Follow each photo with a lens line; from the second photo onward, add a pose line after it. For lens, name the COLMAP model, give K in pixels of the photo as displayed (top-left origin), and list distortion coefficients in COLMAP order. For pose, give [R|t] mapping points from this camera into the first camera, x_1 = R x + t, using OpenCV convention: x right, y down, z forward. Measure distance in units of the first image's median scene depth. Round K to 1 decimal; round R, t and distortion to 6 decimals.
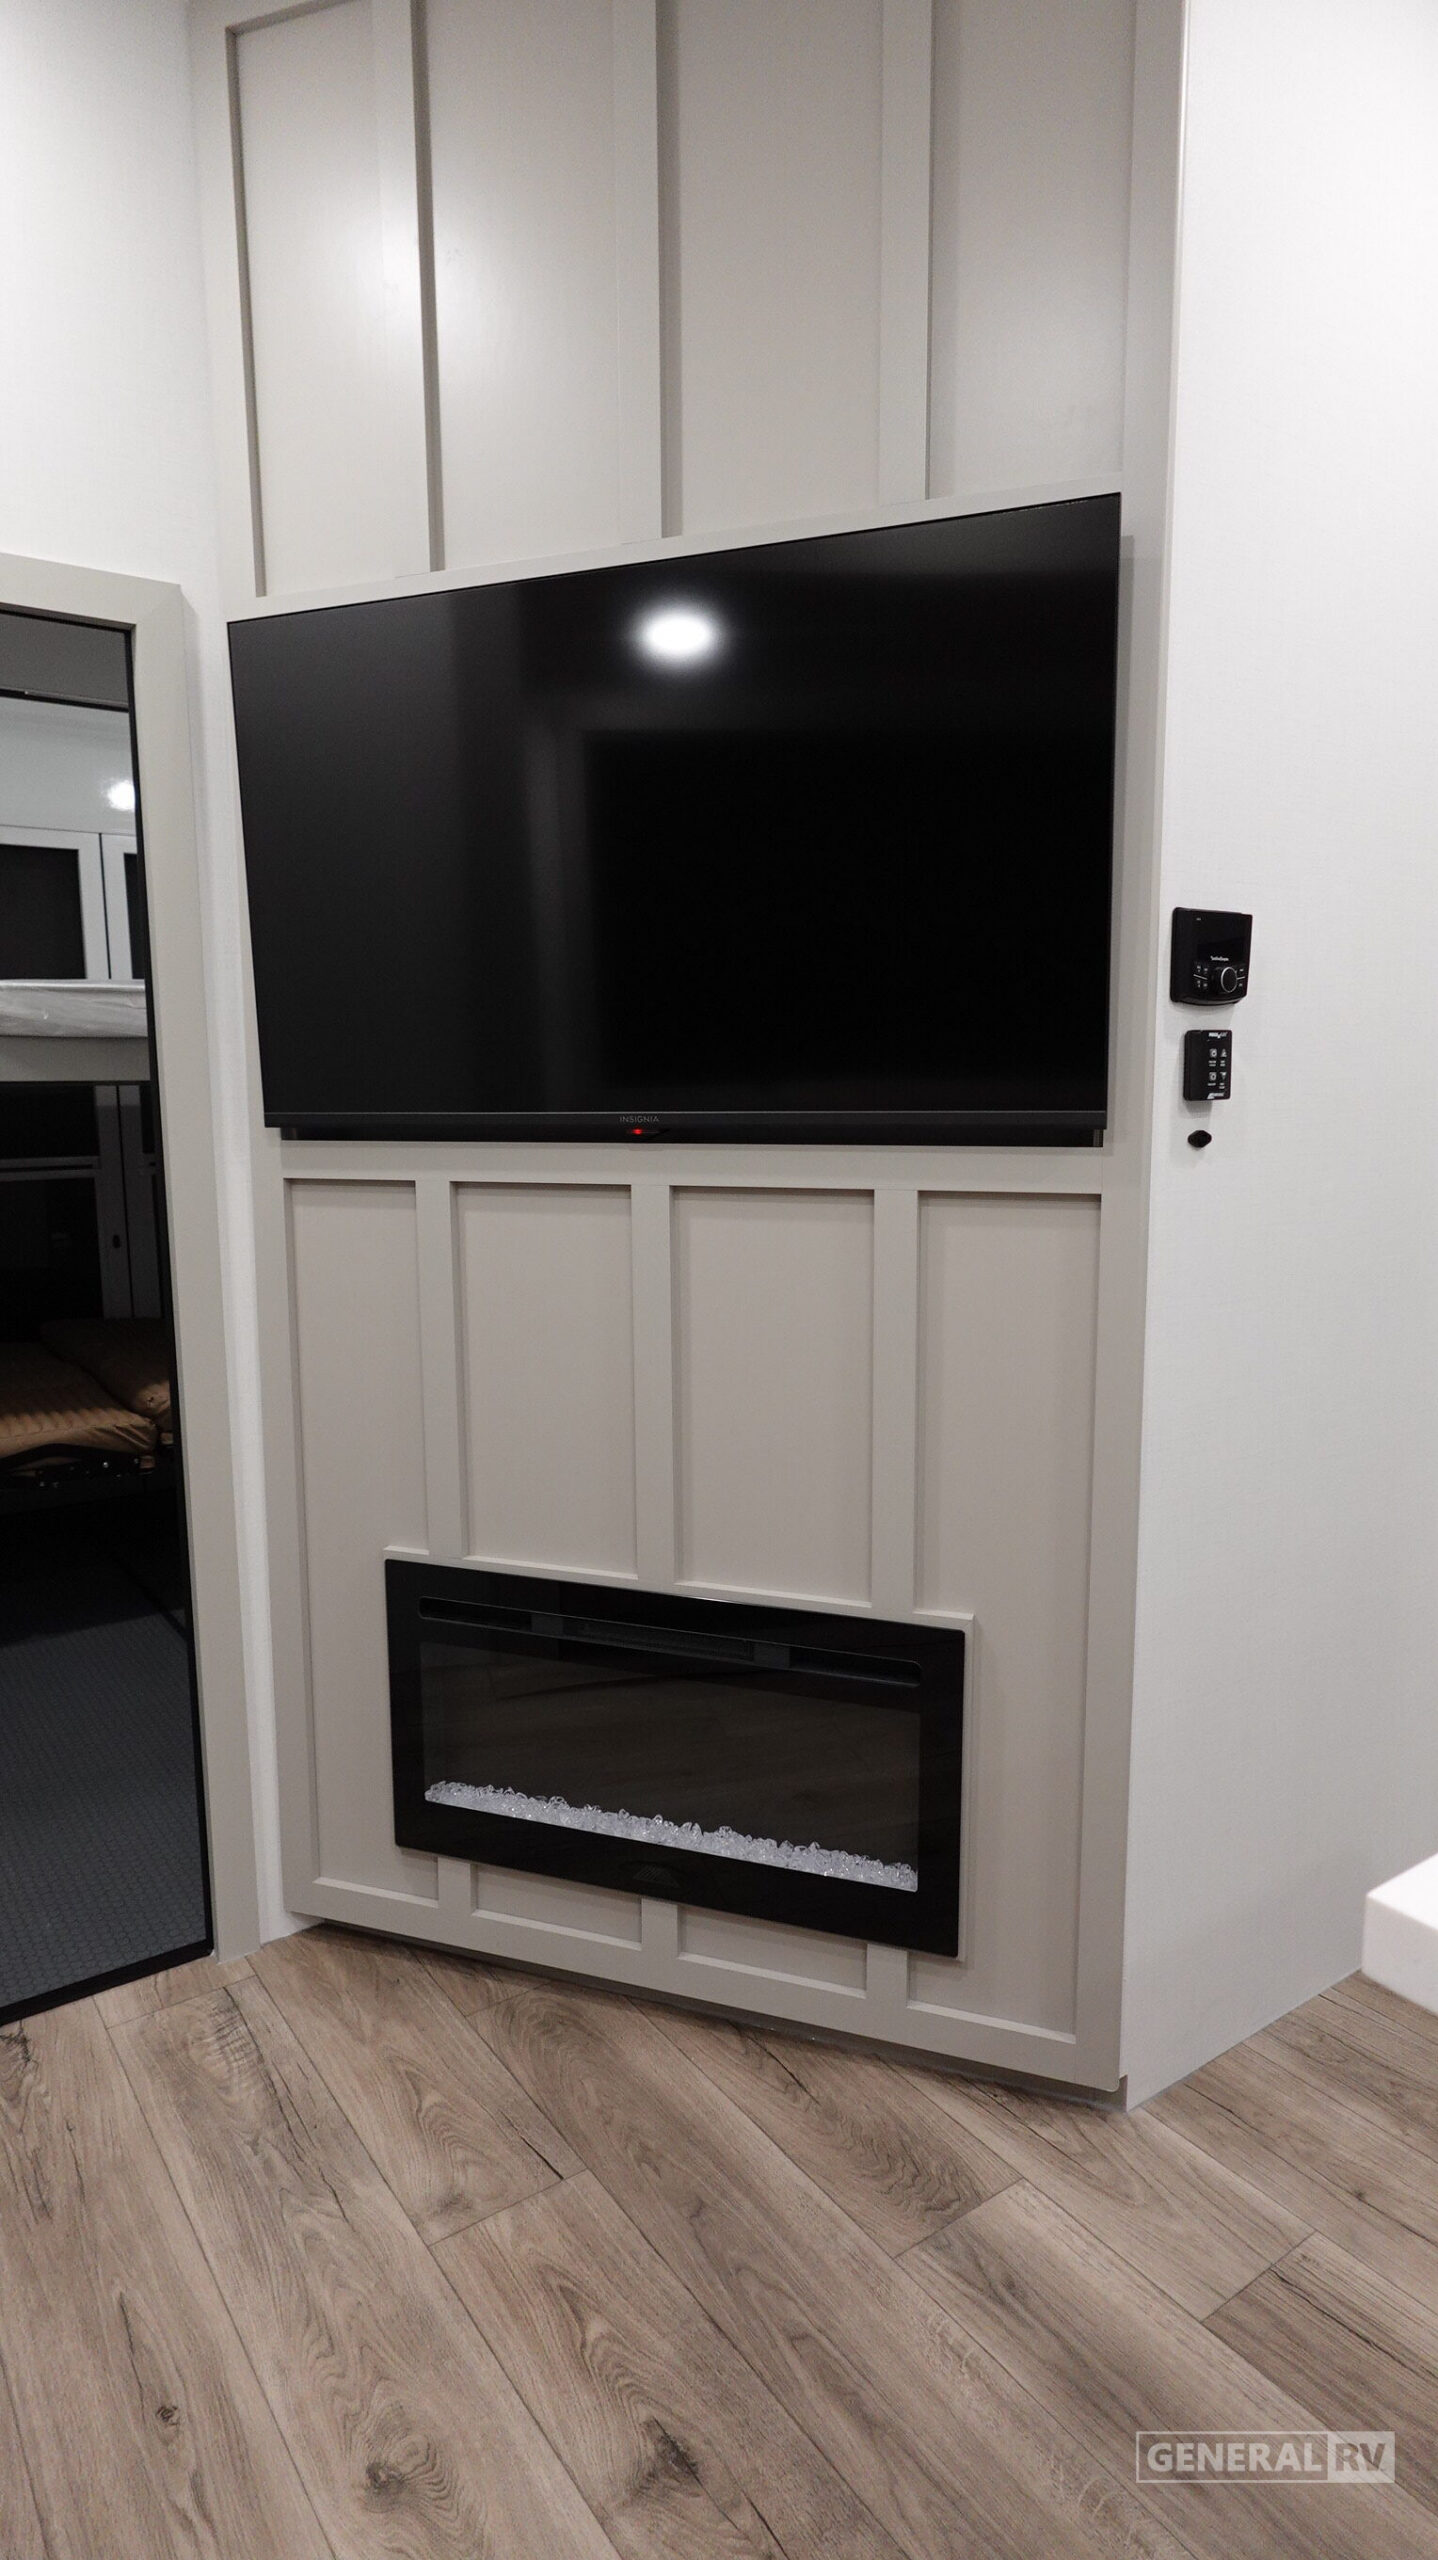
lens RADIAL K [[1447.5, 0, 736.9], [0, 1447.5, 1286.2], [0, 0, 1]] dist [-0.005316, 0.004934]
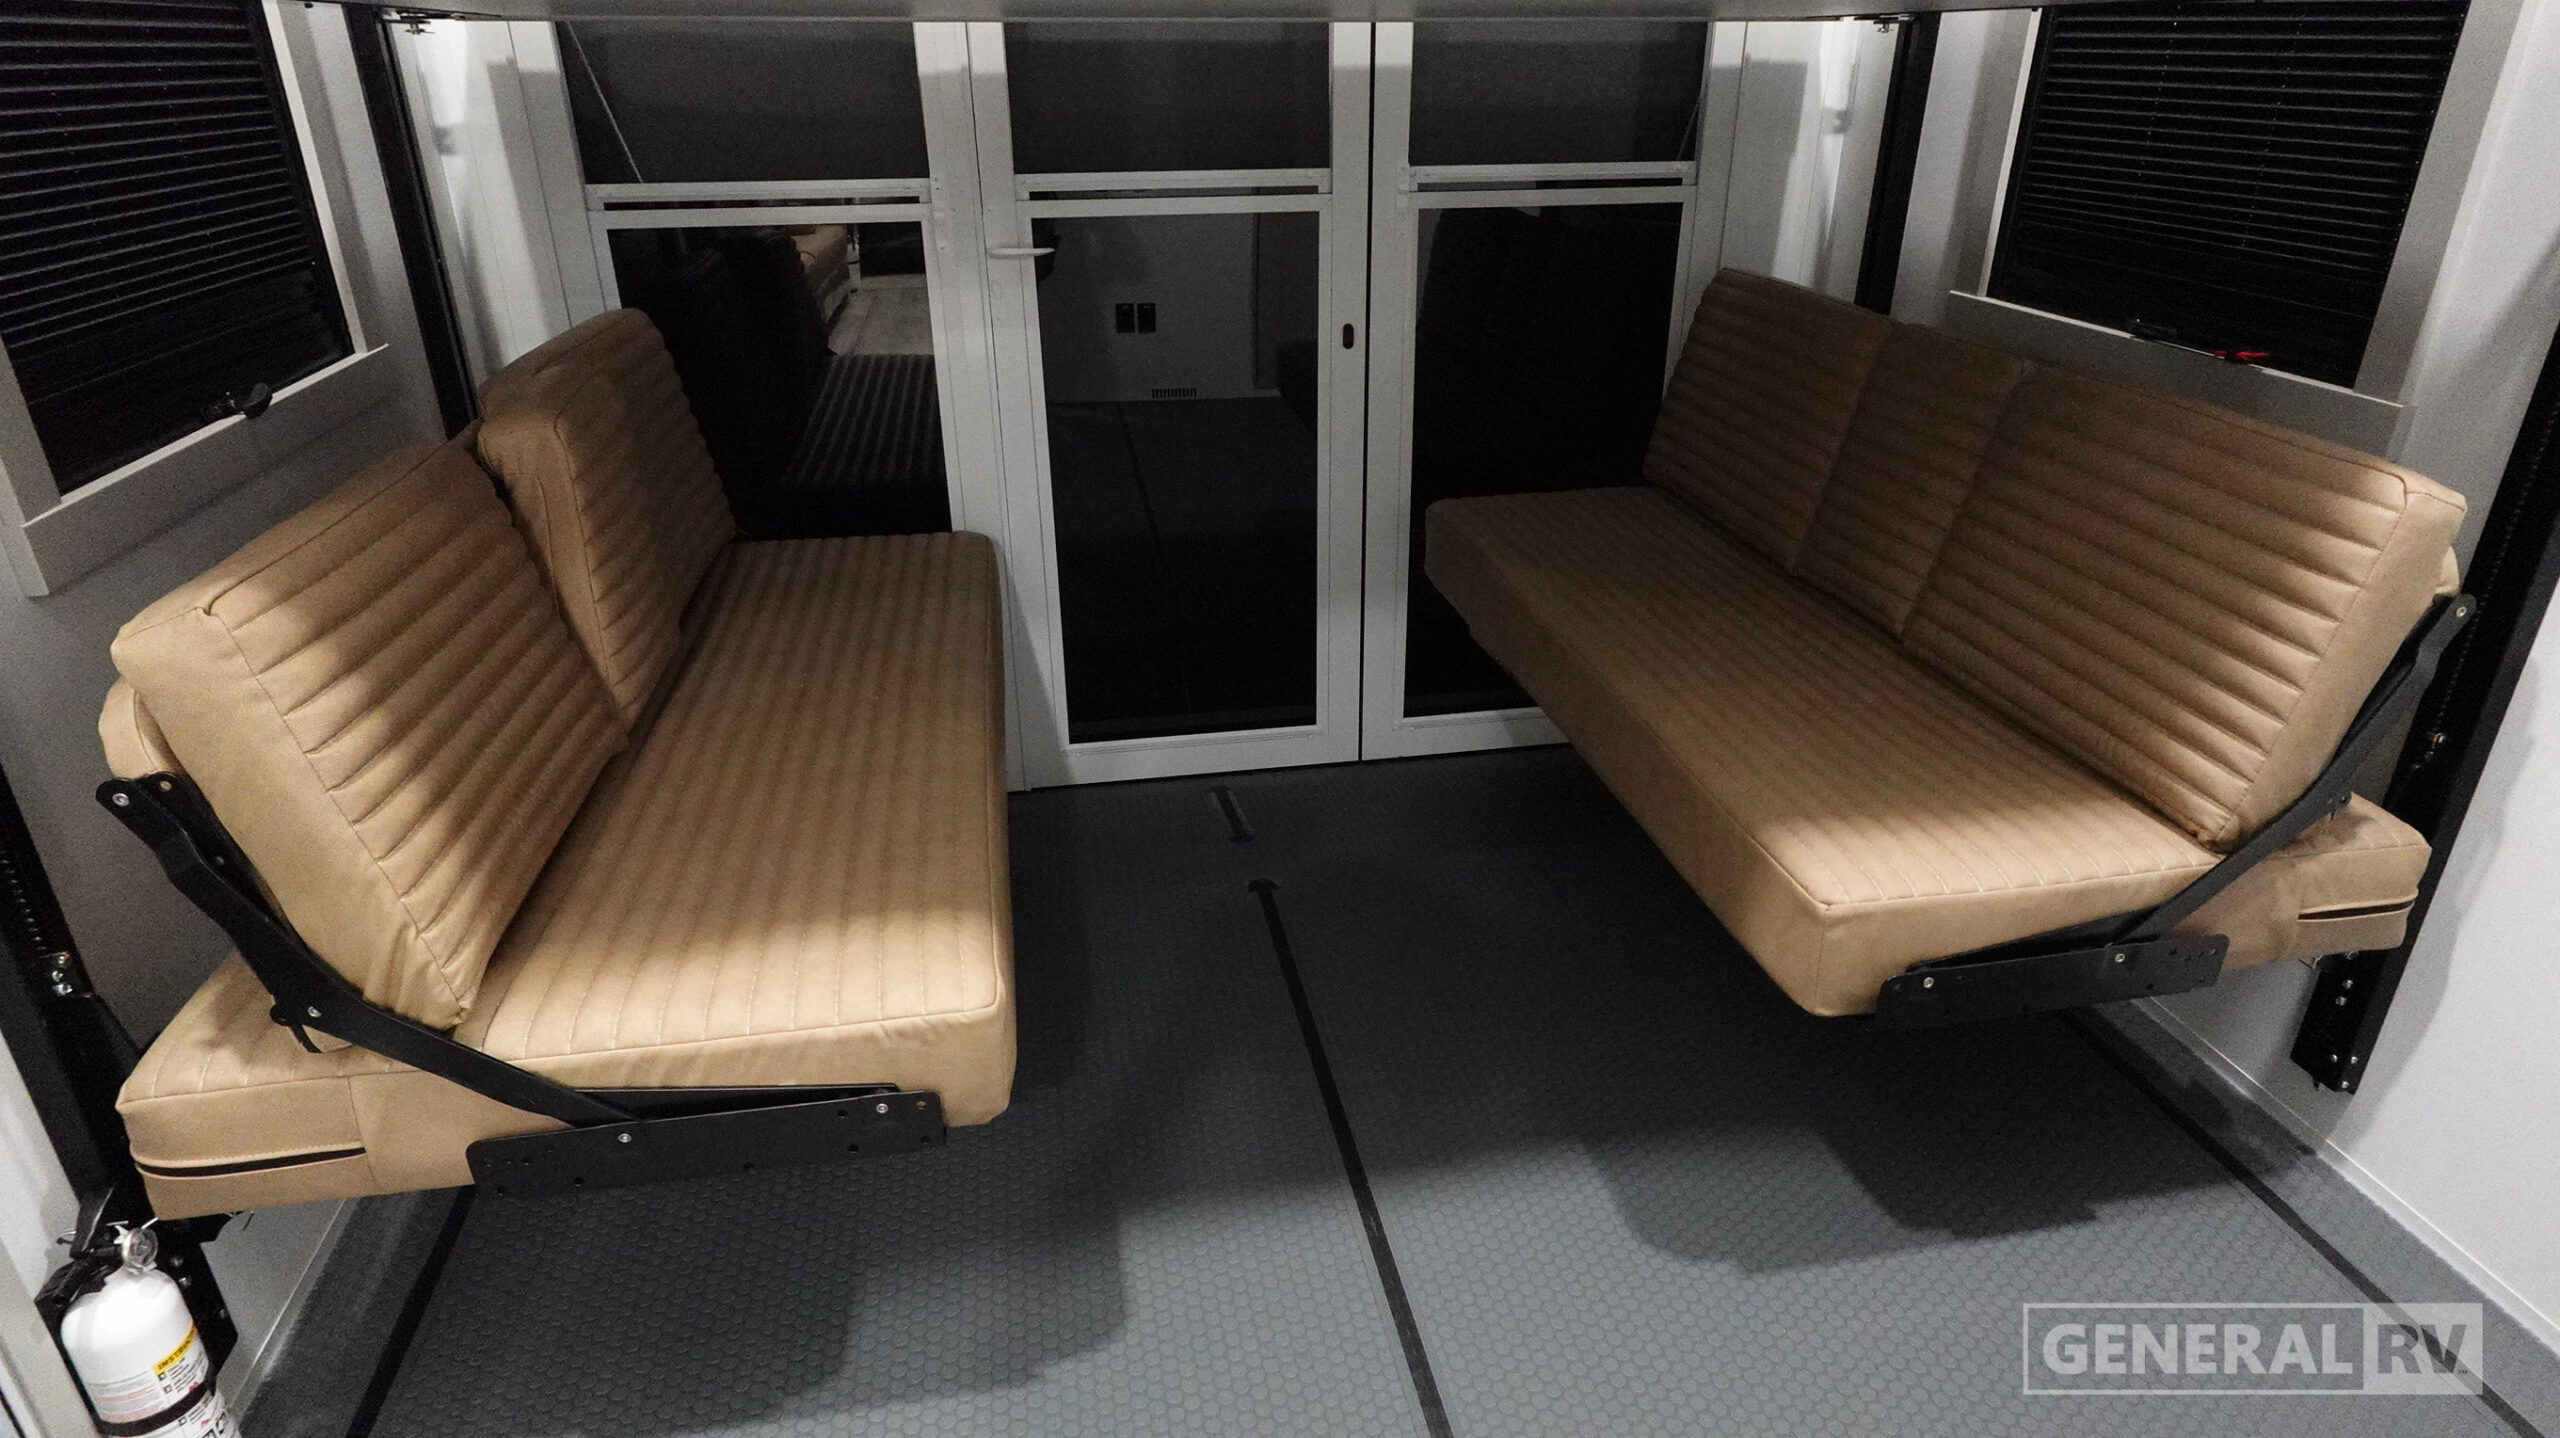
lens RADIAL K [[1447.5, 0, 1282.1], [0, 1447.5, 718.4], [0, 0, 1]] dist [-0.005316, 0.004934]
pose [[0.904868, 0.188104, -0.381878, -0.542578], [-0.067380, 0.949054, 0.307824, -0.152811], [0.420326, -0.252809, 0.871444, 1.202444]]
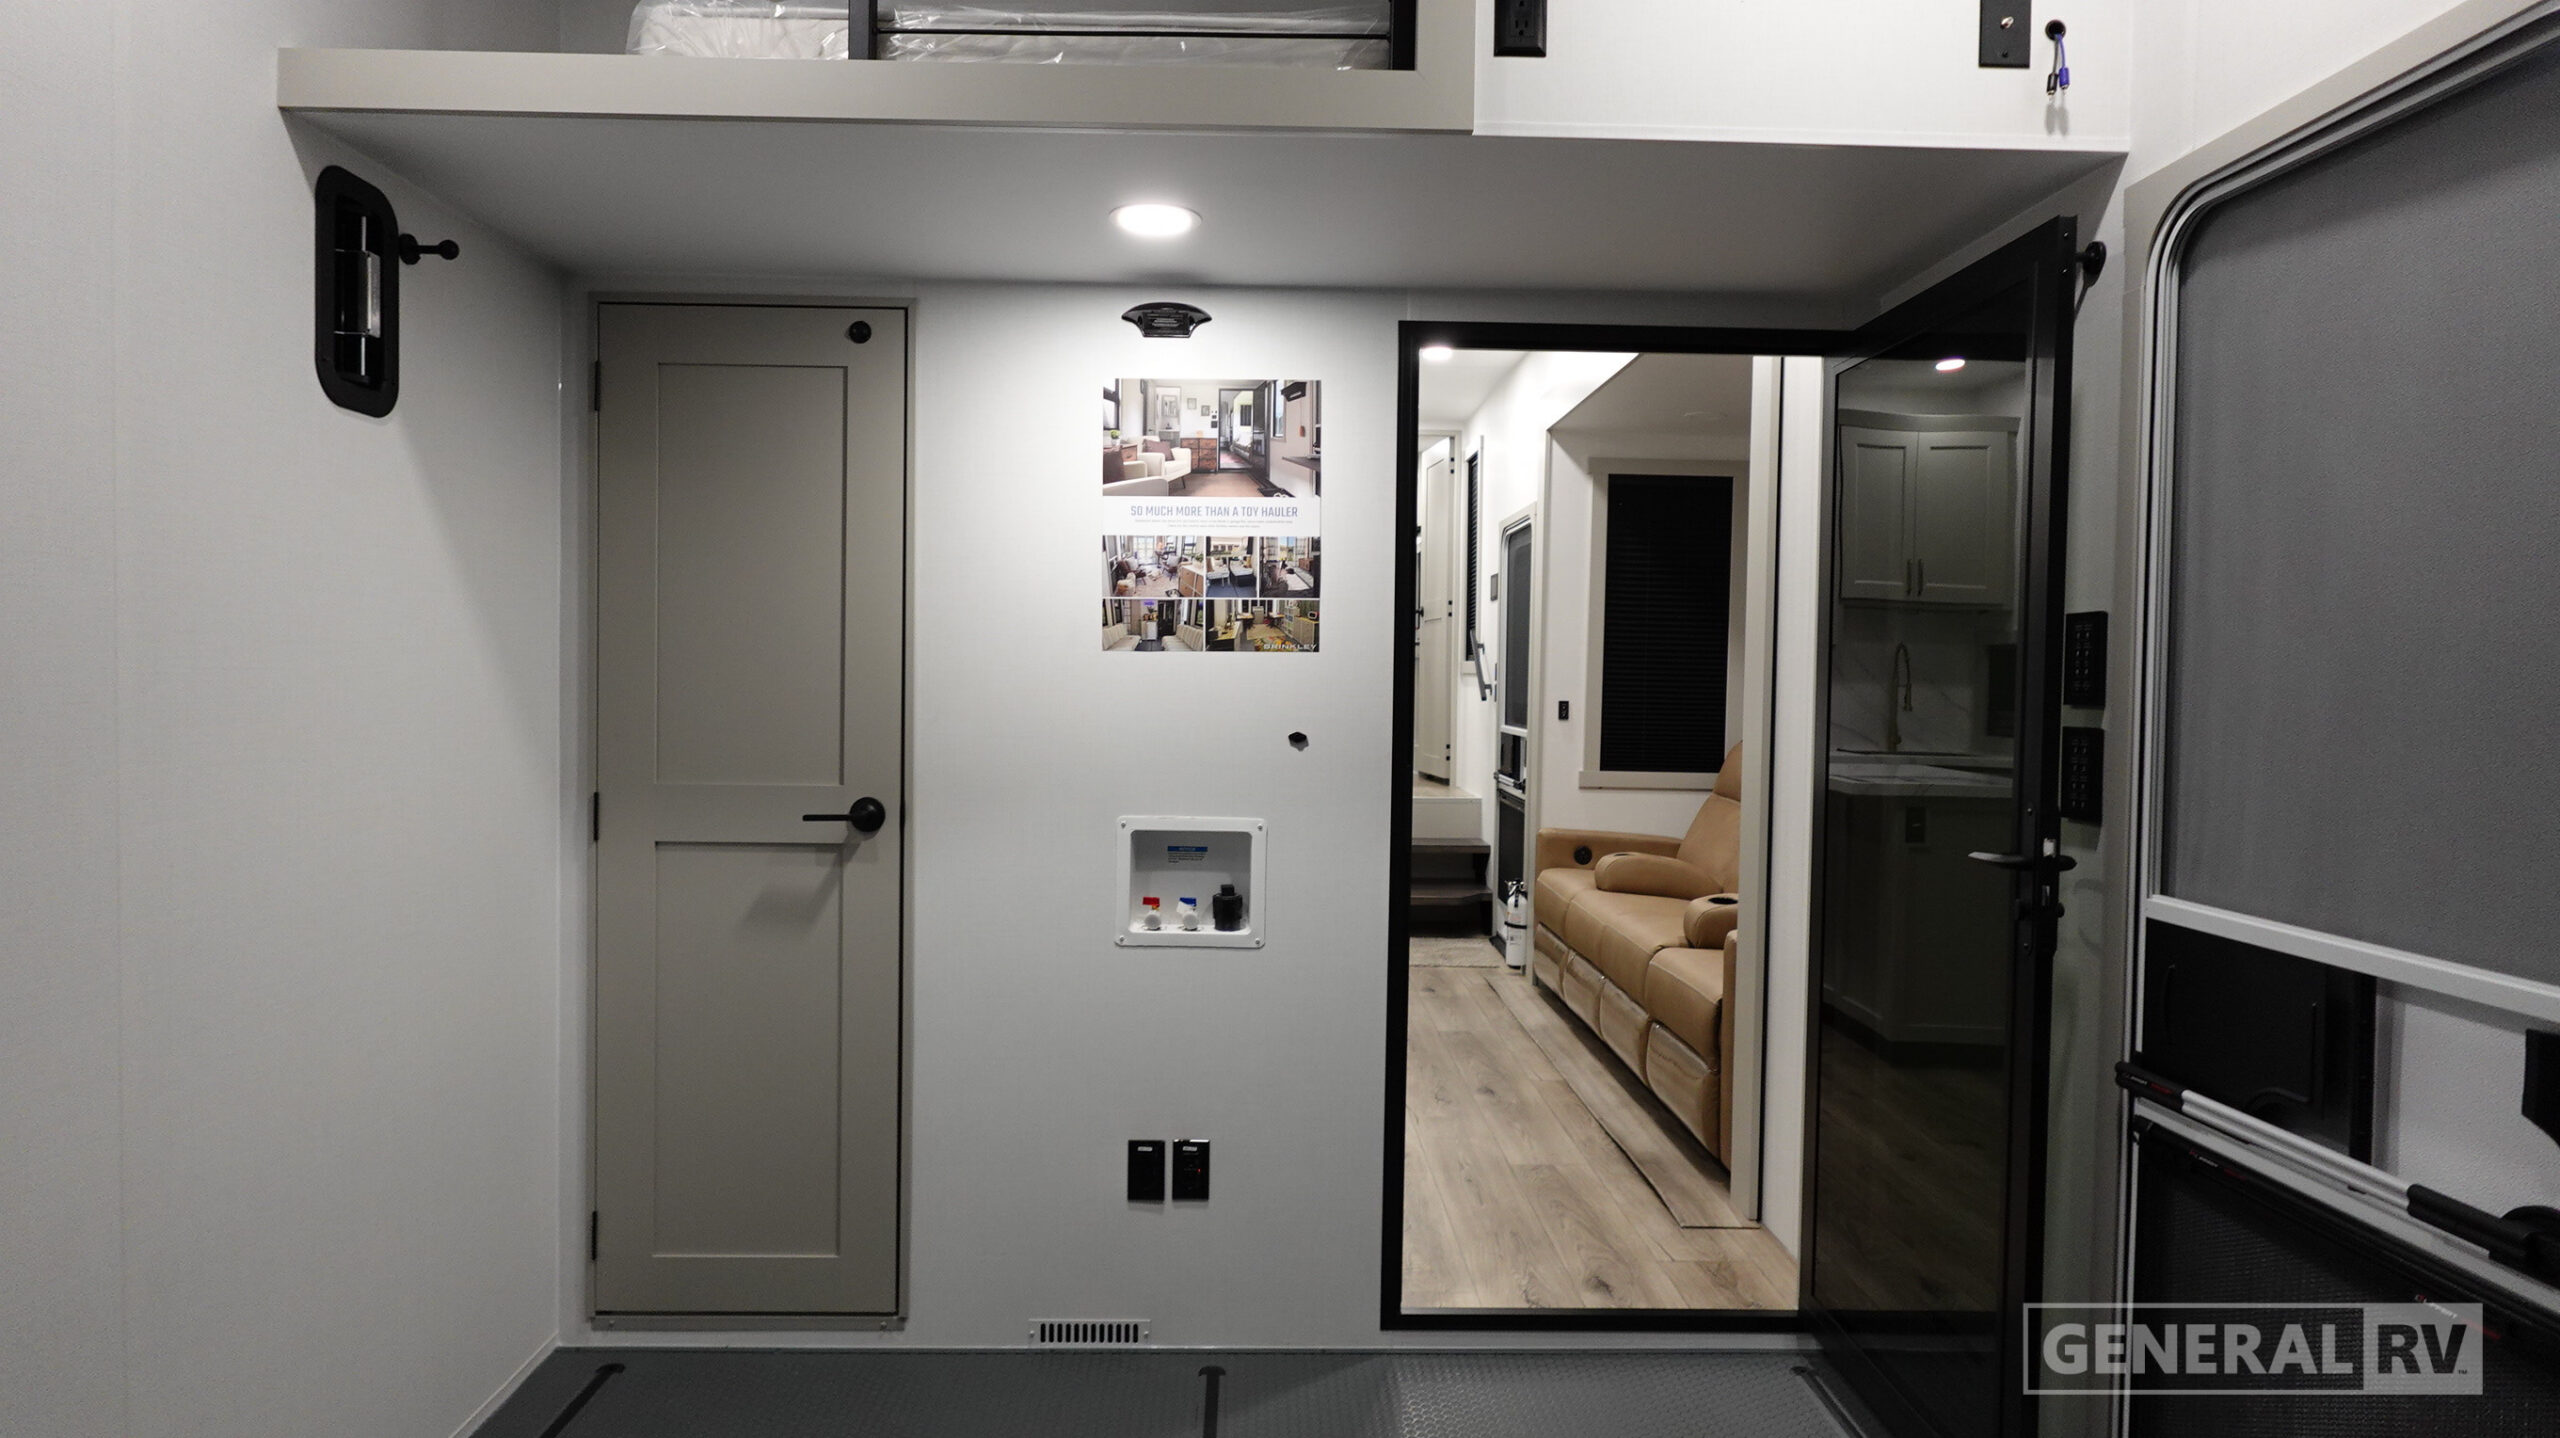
lens RADIAL K [[1447.5, 0, 1278.0], [0, 1447.5, 713.7], [0, 0, 1]] dist [-0.005316, 0.004934]
pose [[-0.826580, -0.020655, 0.562440, -1.112999], [0.069882, 0.987827, 0.138977, -0.300959], [-0.558464, 0.154180, -0.815075, 2.278344]]
